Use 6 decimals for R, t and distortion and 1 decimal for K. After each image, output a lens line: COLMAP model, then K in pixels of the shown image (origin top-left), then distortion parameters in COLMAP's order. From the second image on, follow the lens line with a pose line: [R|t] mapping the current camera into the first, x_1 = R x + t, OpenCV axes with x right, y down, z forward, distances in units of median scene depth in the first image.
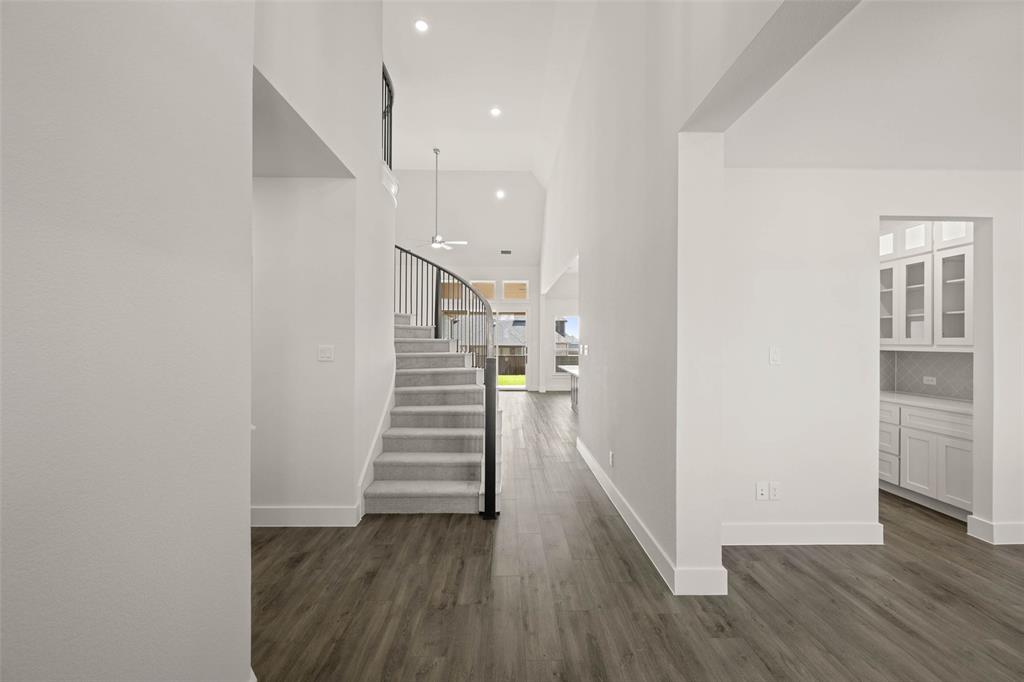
lens RADIAL K [[404.3, 0, 506.1], [0, 404.3, 337.8], [0, 0, 1]] dist [0.001096, 0.000343]
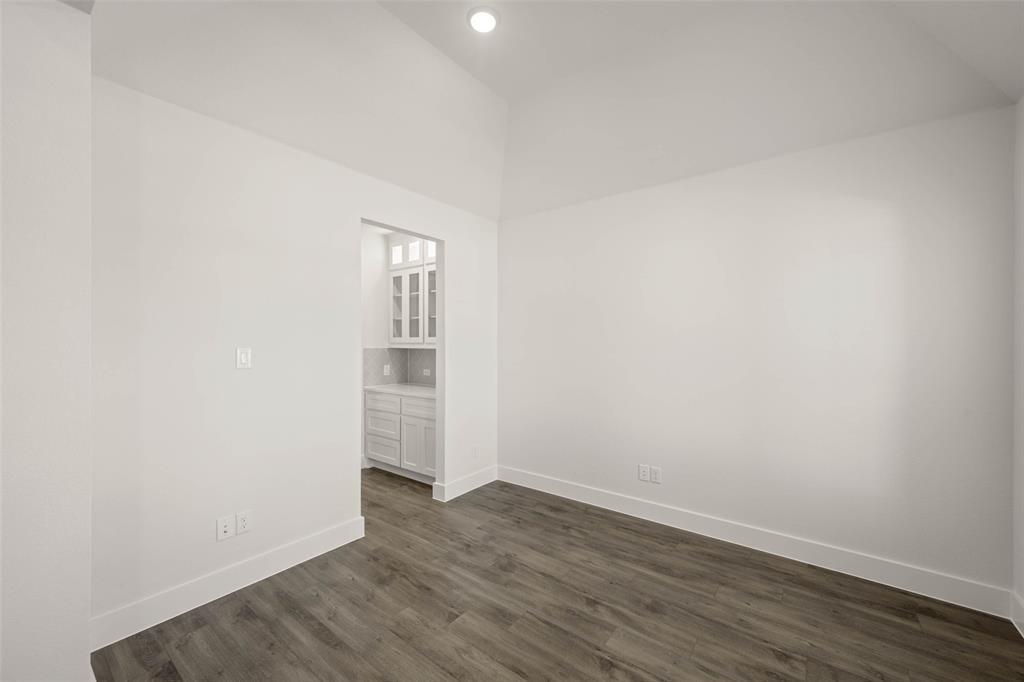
lens RADIAL K [[404.3, 0, 515.9], [0, 404.3, 334.6], [0, 0, 1]] dist [0.001096, 0.000343]
pose [[0.620380, 0.006740, 0.784273, 0.343179], [0.002081, 0.999945, -0.010240, 0.007423], [-0.784299, 0.007985, 0.620332, 0.051081]]
